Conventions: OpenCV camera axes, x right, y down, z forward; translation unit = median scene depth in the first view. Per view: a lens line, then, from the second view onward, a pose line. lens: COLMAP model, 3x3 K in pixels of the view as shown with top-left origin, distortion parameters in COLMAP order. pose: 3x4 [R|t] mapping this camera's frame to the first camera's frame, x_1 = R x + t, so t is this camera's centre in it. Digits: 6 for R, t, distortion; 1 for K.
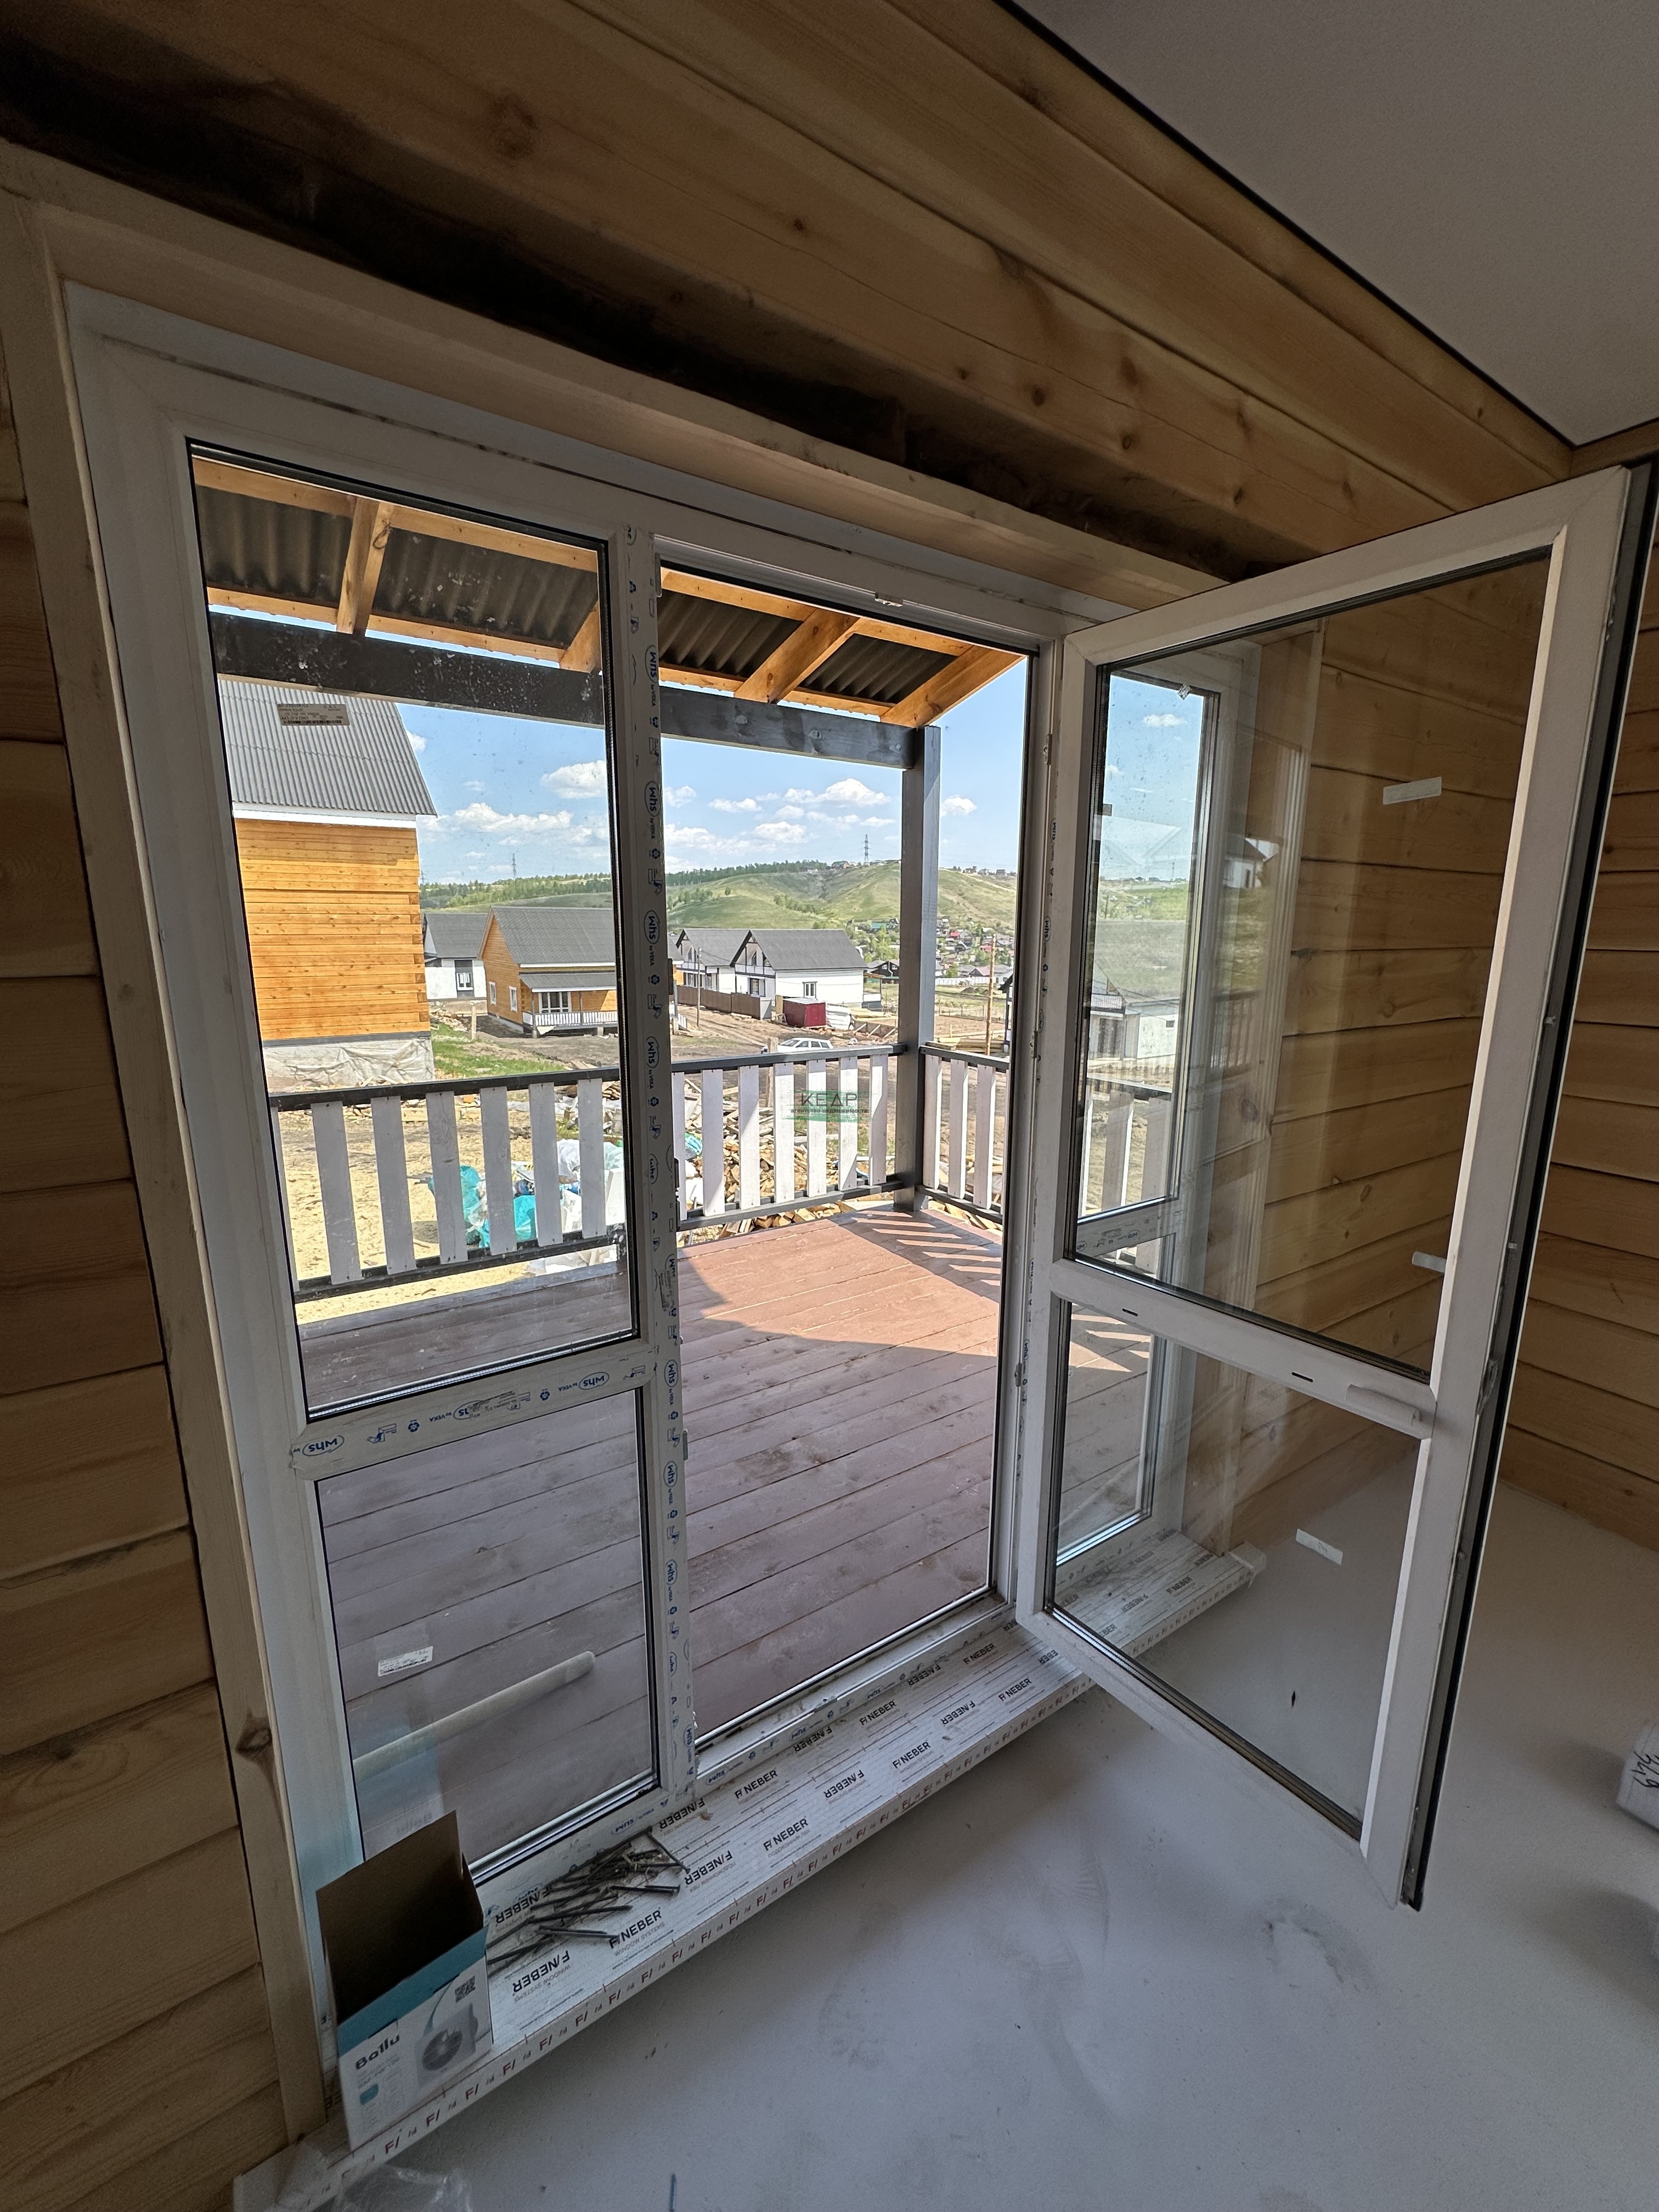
lens RADIAL K [[883.4, 0, 829.5], [0, 883.4, 1106.0], [0, 0, 1]] dist [-0.003926, 0.000436]
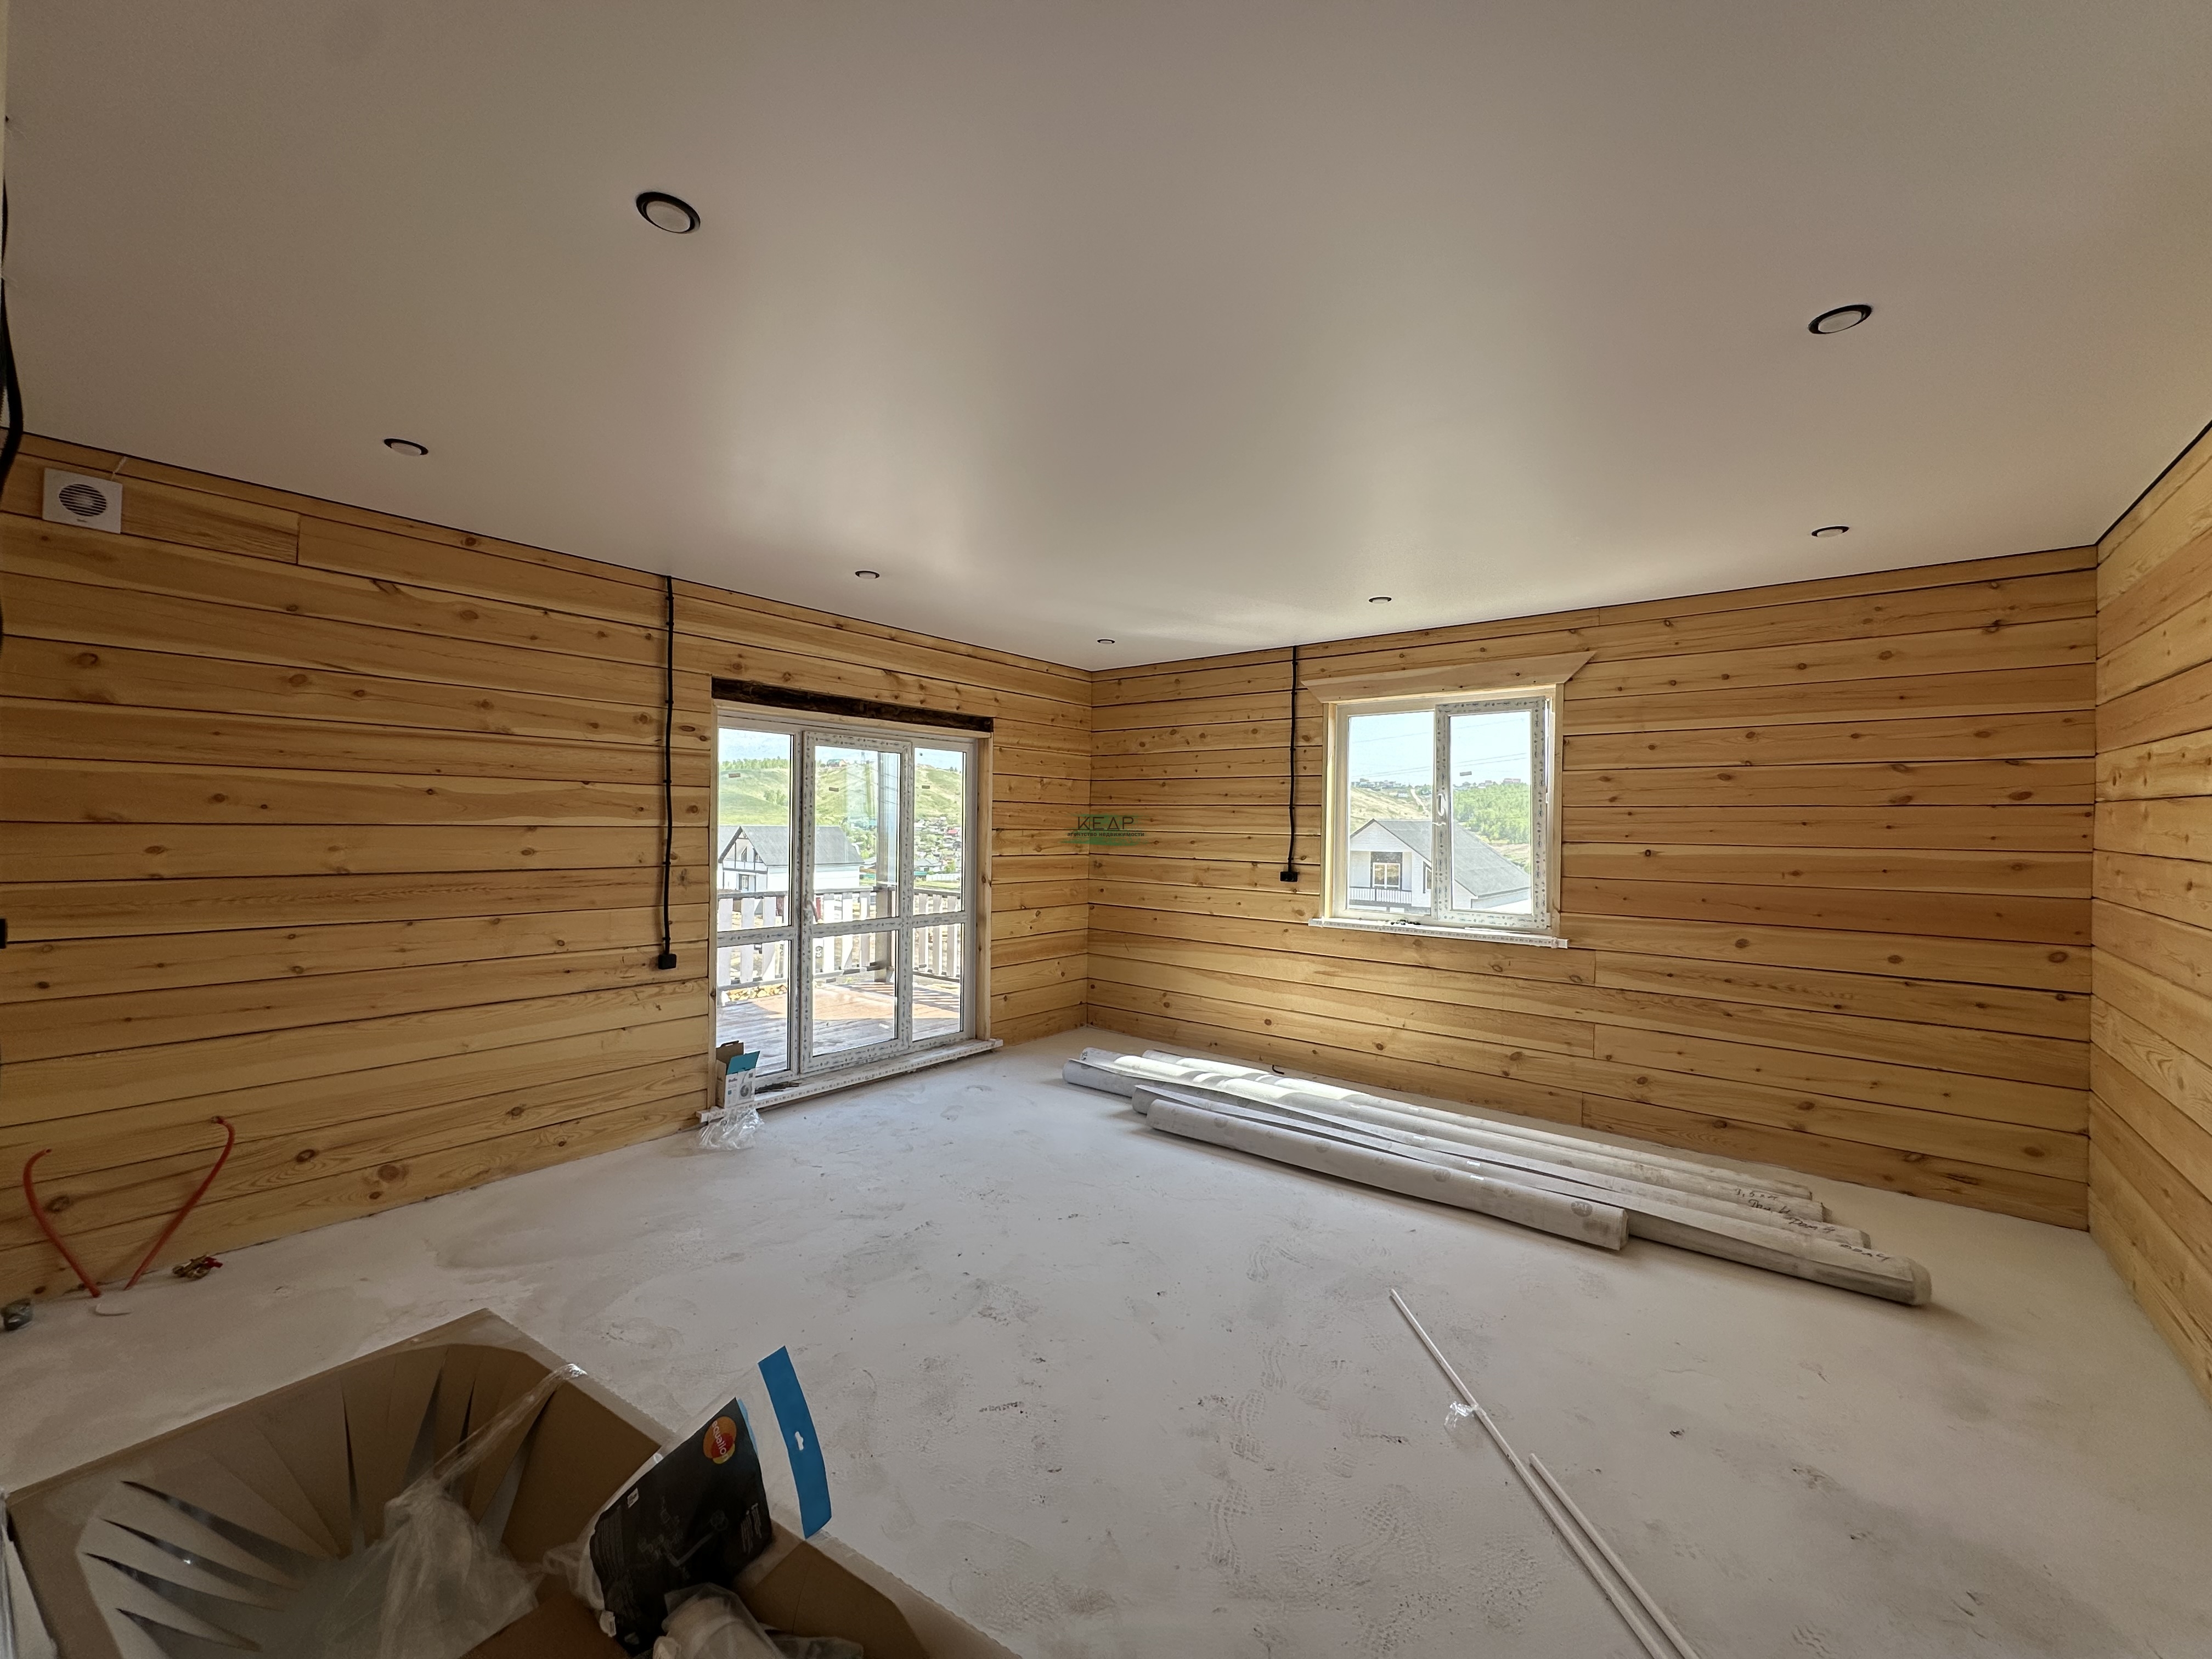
lens RADIAL K [[883.4, 0, 1106.0], [0, 883.4, 829.5], [0, 0, 1]] dist [-0.003926, 0.000436]
pose [[0.952482, 0.006871, 0.304518, -0.006779], [0.052289, 0.981216, -0.185693, 0.047716], [-0.300074, 0.192792, 0.934231, -0.227322]]
